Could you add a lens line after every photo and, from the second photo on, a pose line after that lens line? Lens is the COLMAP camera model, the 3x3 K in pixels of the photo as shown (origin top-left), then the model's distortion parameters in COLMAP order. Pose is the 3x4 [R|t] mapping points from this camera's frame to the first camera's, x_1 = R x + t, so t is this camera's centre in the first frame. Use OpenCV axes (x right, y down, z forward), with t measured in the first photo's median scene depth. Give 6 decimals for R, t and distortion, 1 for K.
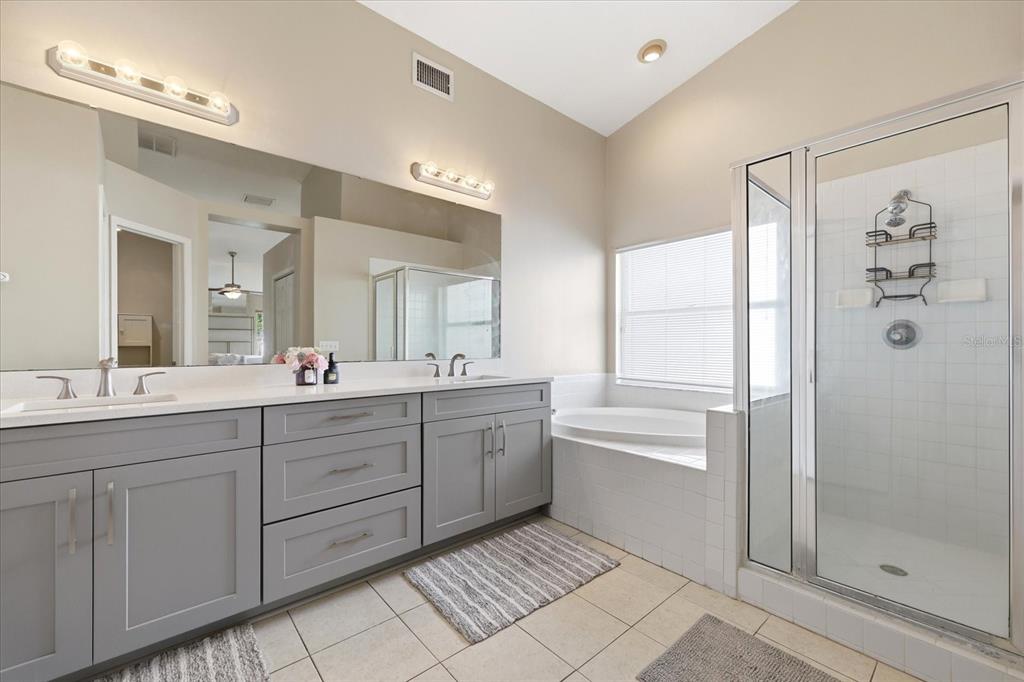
lens RADIAL K [[417.2, 0, 510.5], [0, 417.2, 343.0], [0, 0, 1]] dist [-0.000312, 0.000187]
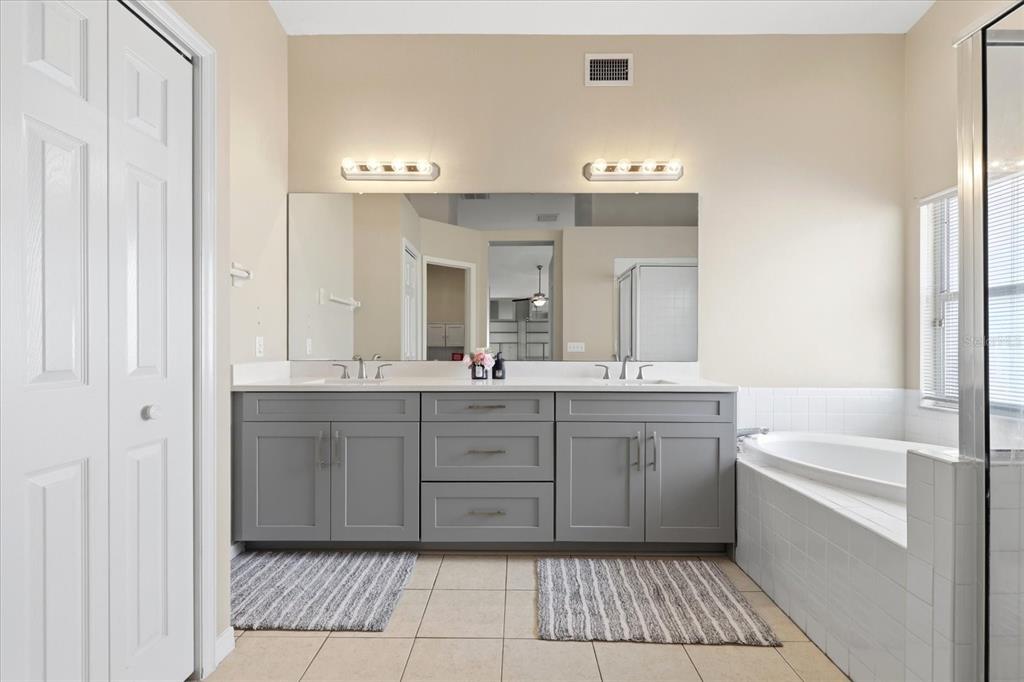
lens RADIAL K [[441.3, 0, 507.5], [0, 441.3, 343.5], [0, 0, 1]] dist [0.001743, 0.000245]
pose [[0.747578, -0.002276, -0.664170, 0.406687], [0.001395, 0.999997, -0.001856, 0.000705], [0.664173, 0.000461, 0.747579, 0.099474]]
